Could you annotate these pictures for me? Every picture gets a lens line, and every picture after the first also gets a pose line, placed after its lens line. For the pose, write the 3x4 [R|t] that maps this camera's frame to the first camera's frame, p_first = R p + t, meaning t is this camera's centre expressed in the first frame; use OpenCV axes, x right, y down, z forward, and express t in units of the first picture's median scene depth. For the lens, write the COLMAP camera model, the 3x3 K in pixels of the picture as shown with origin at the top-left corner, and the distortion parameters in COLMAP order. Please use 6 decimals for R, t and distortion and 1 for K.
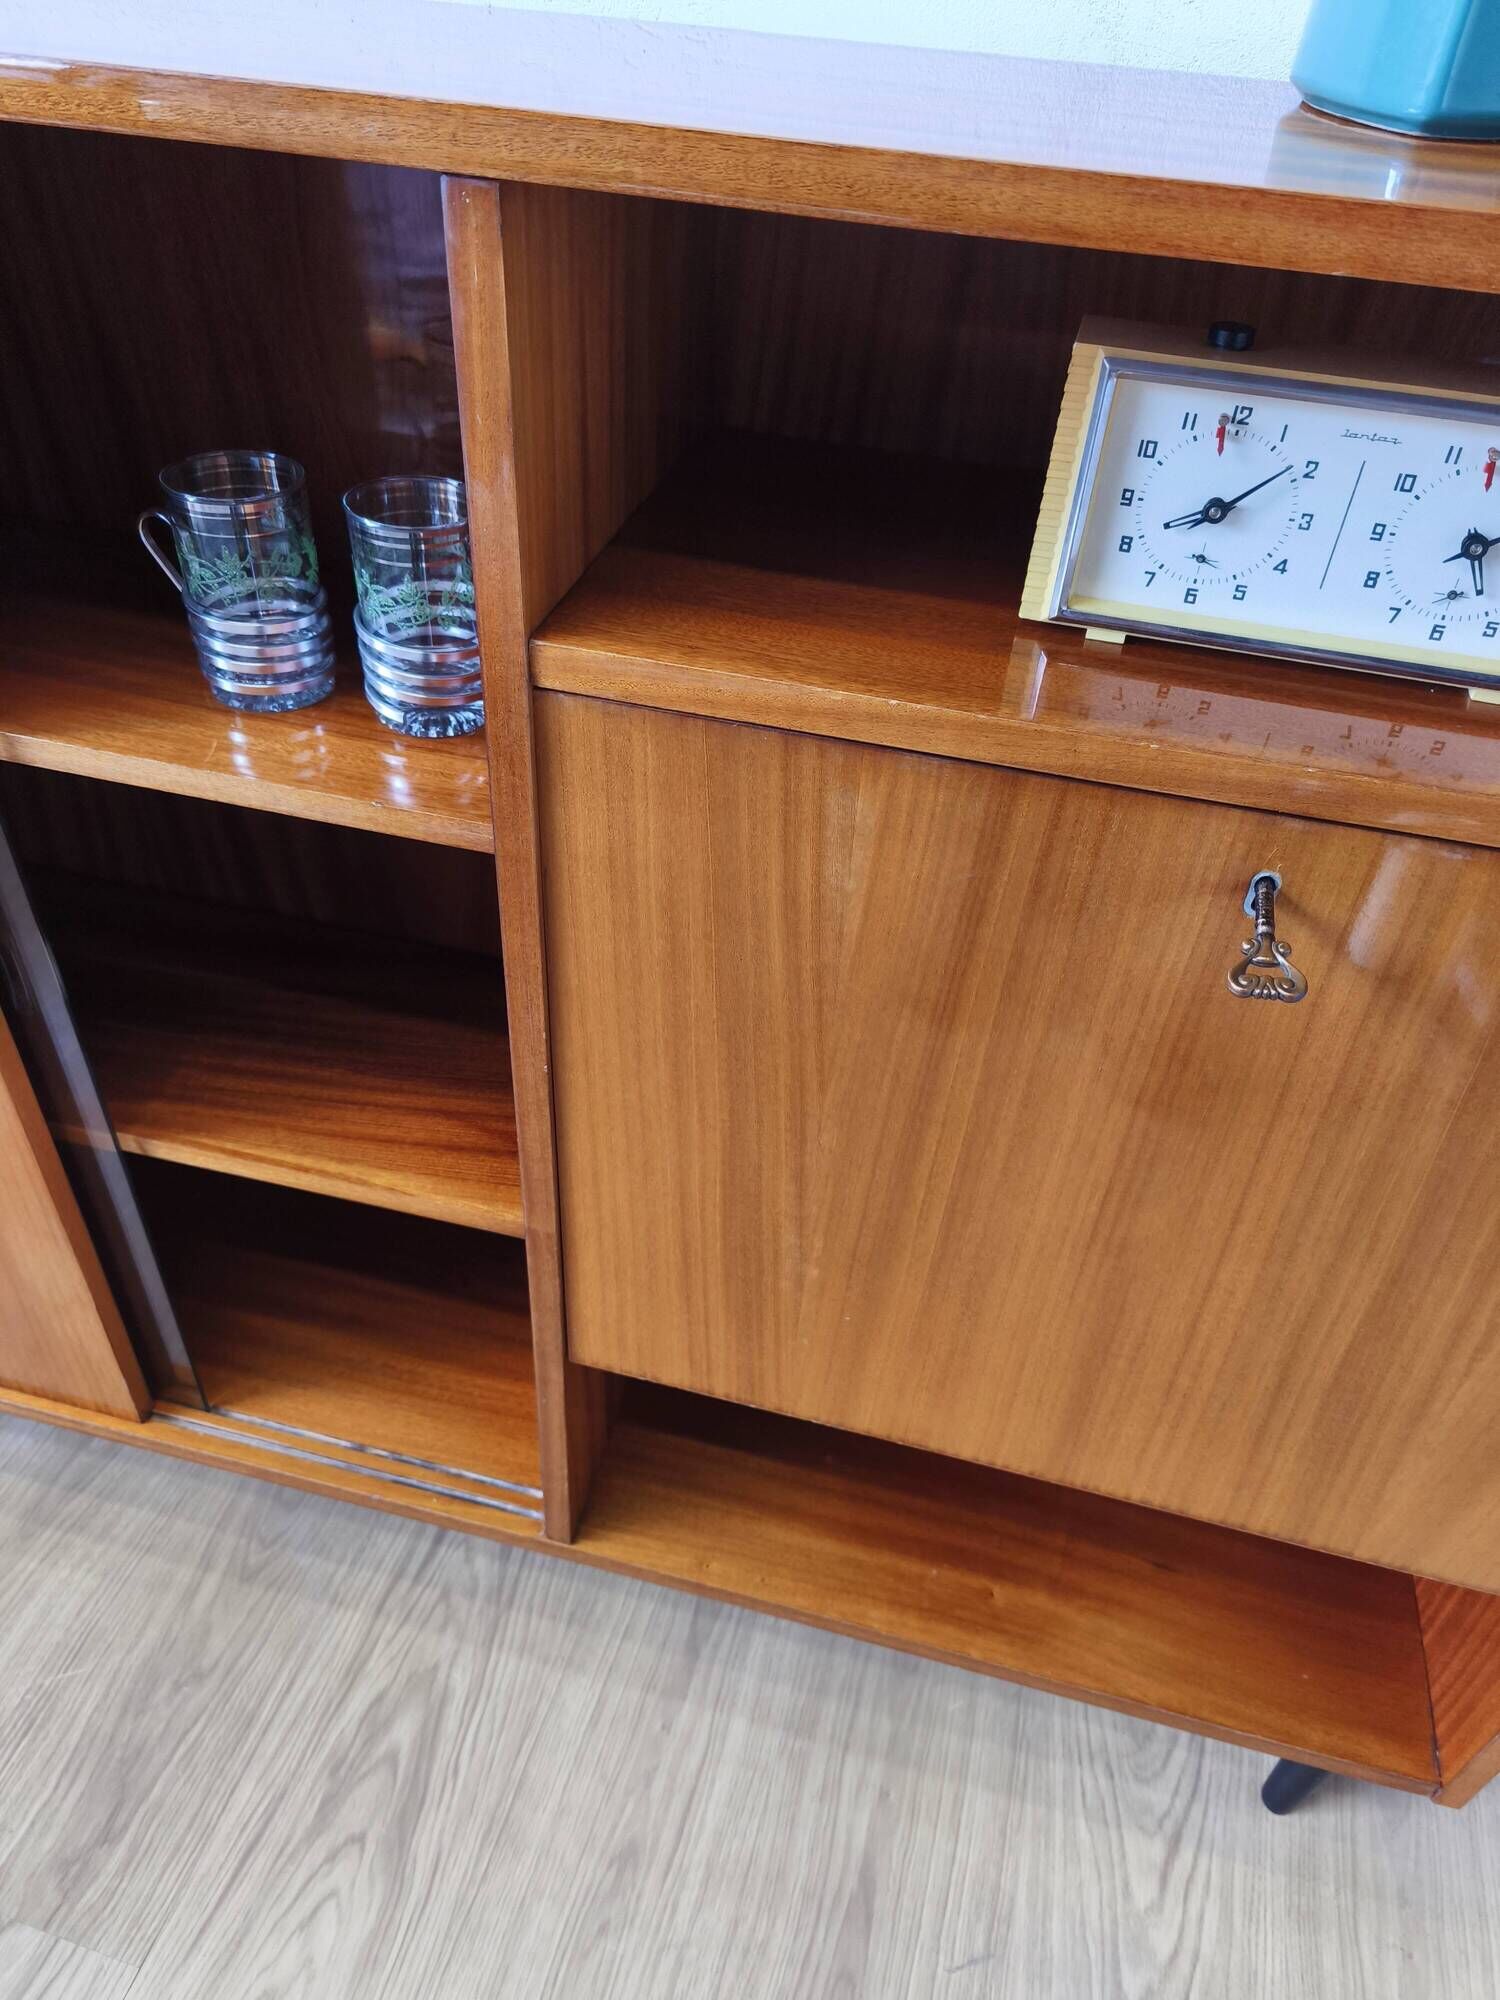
lens RADIAL K [[1309.2, 0, 756.7], [0, 1309.2, 982.9], [0, 0, 1]] dist [0.075784, -0.068516]
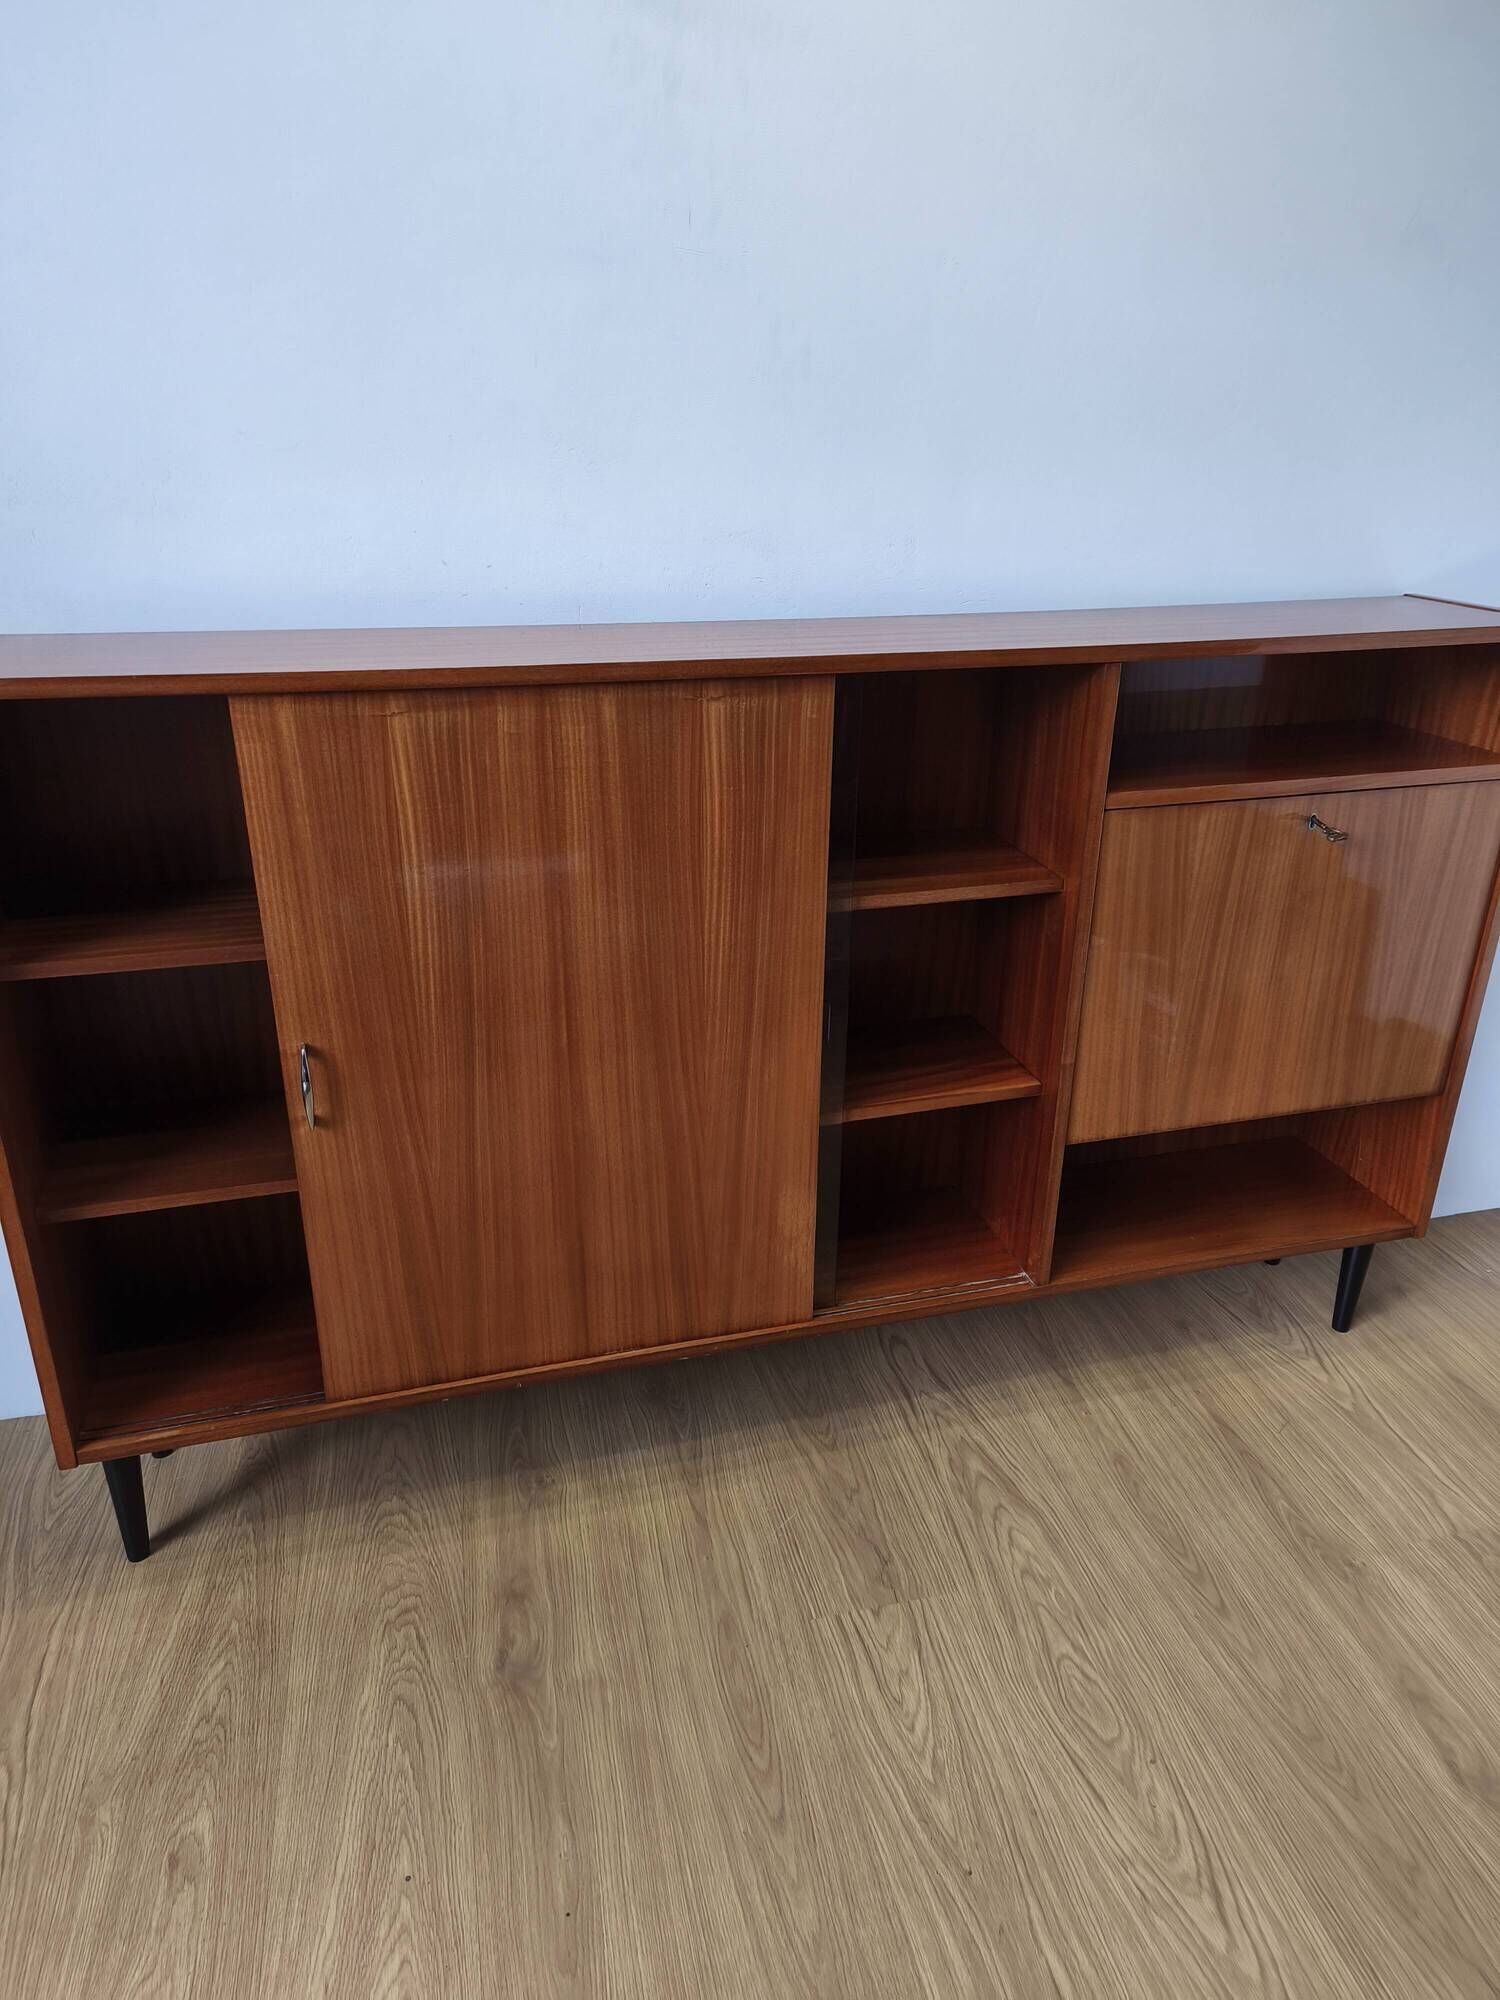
lens RADIAL K [[1309.2, 0, 765.1], [0, 1309.2, 986.6], [0, 0, 1]] dist [0.075784, -0.068516]
pose [[0.871171, -0.239353, 0.428684, -1.549251], [0.344486, 0.920116, -0.186322, 0.304915], [-0.349843, 0.309994, 0.884033, -0.875309]]
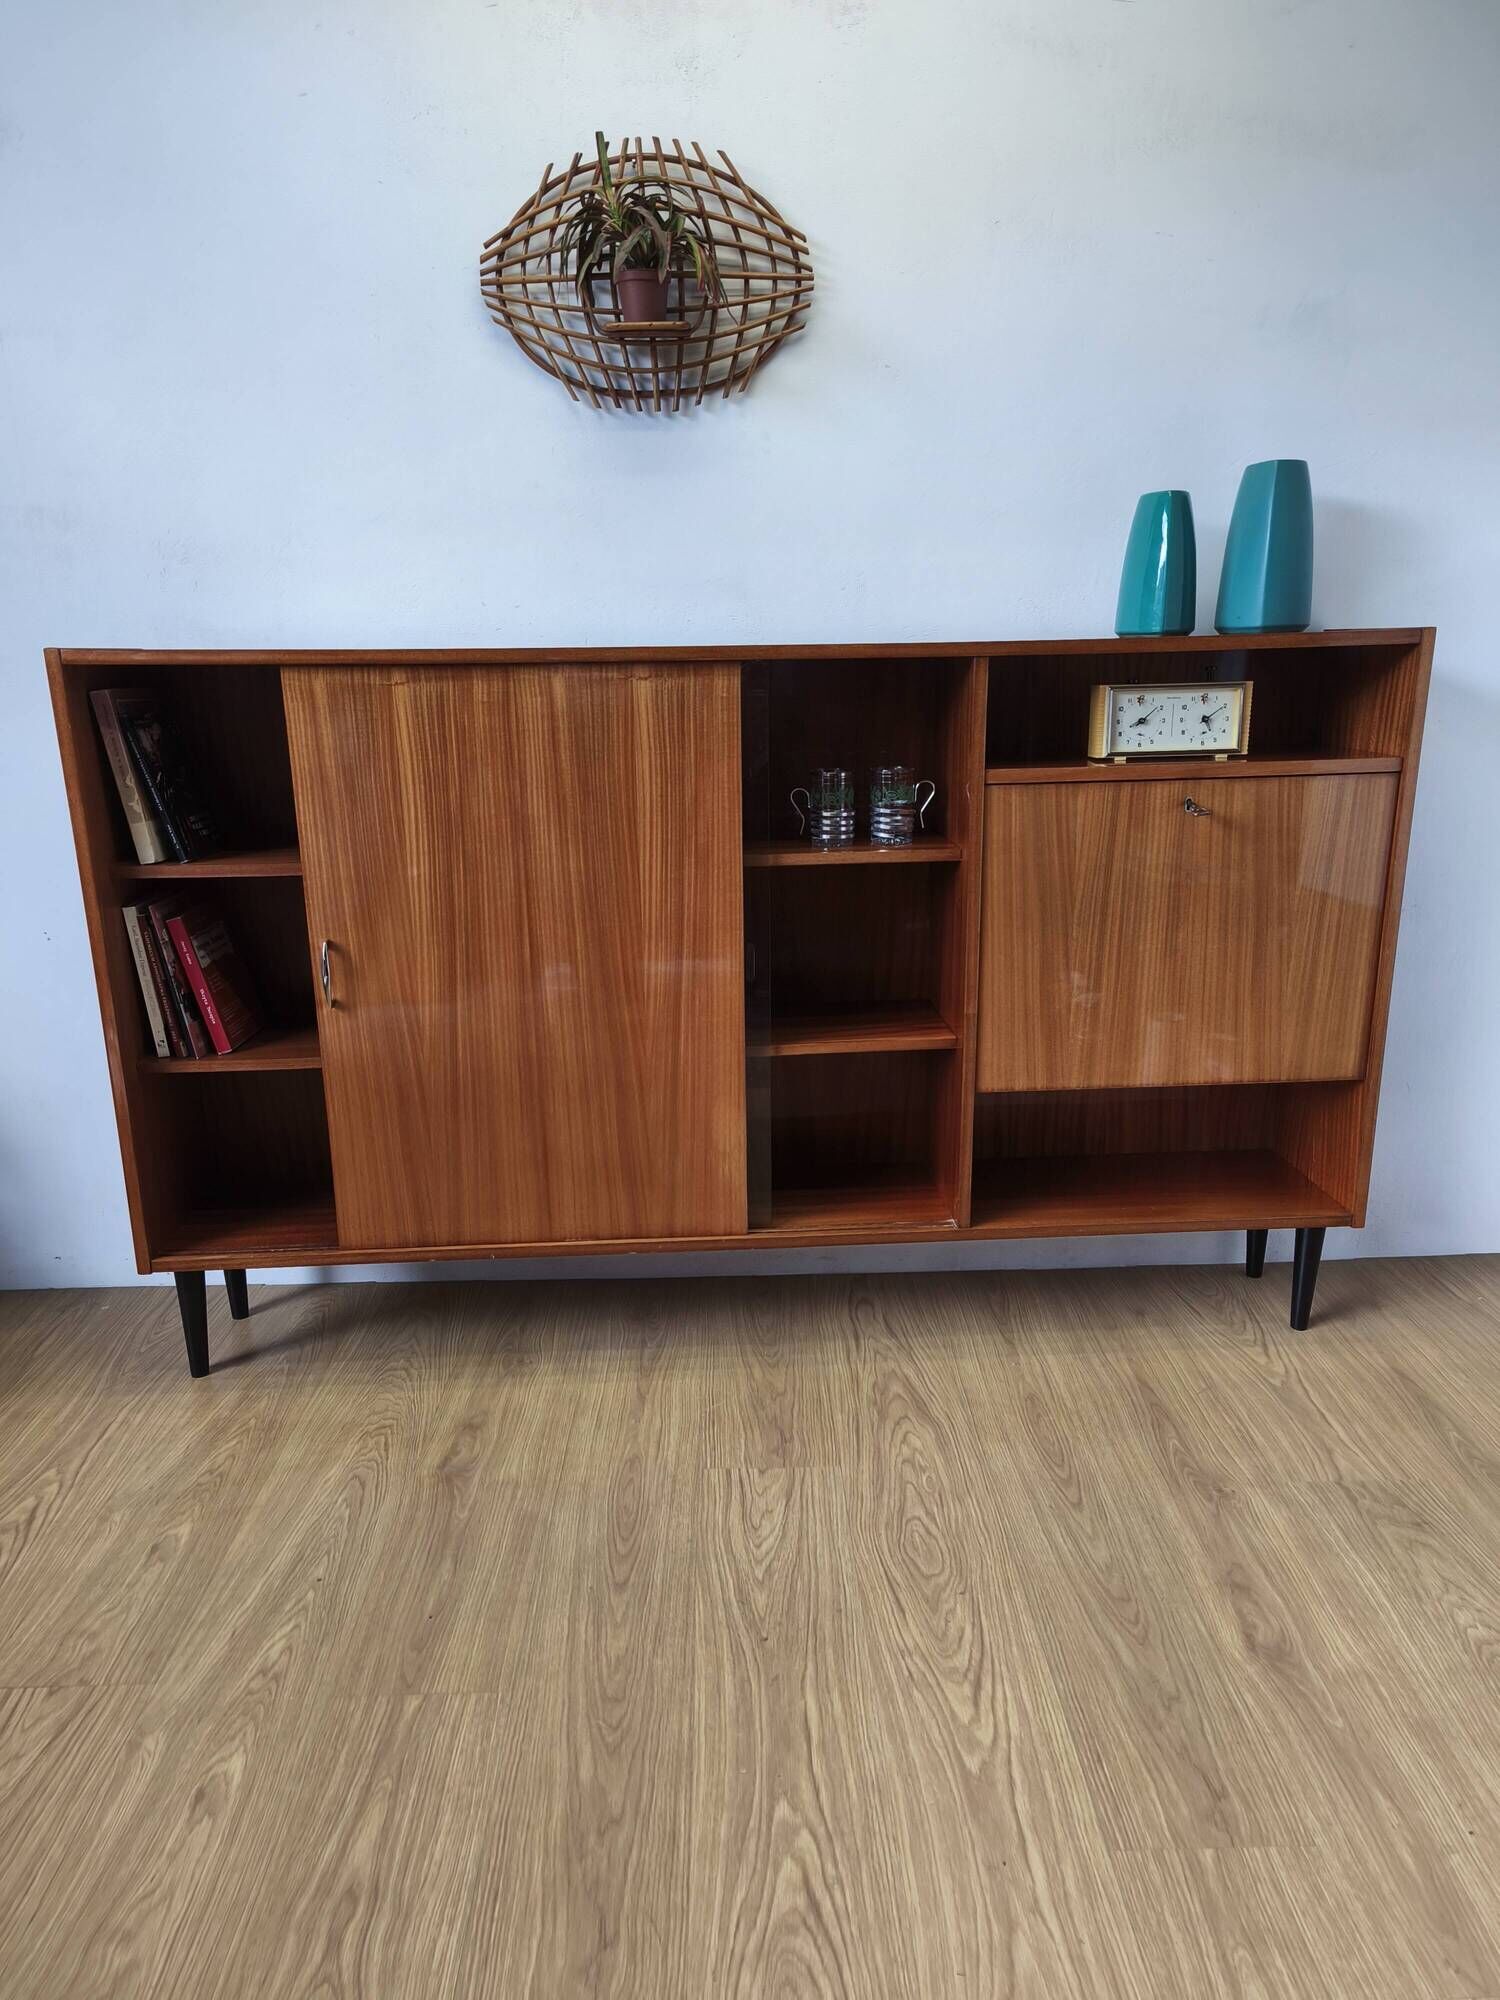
lens RADIAL K [[1309.2, 0, 750.3], [0, 1309.2, 1012.3], [0, 0, 1]] dist [0.075784, -0.068516]
pose [[0.953998, -0.150550, 0.259272, -1.240015], [0.242221, 0.896647, -0.370611, 1.032942], [-0.176680, 0.416364, 0.891866, -1.242580]]
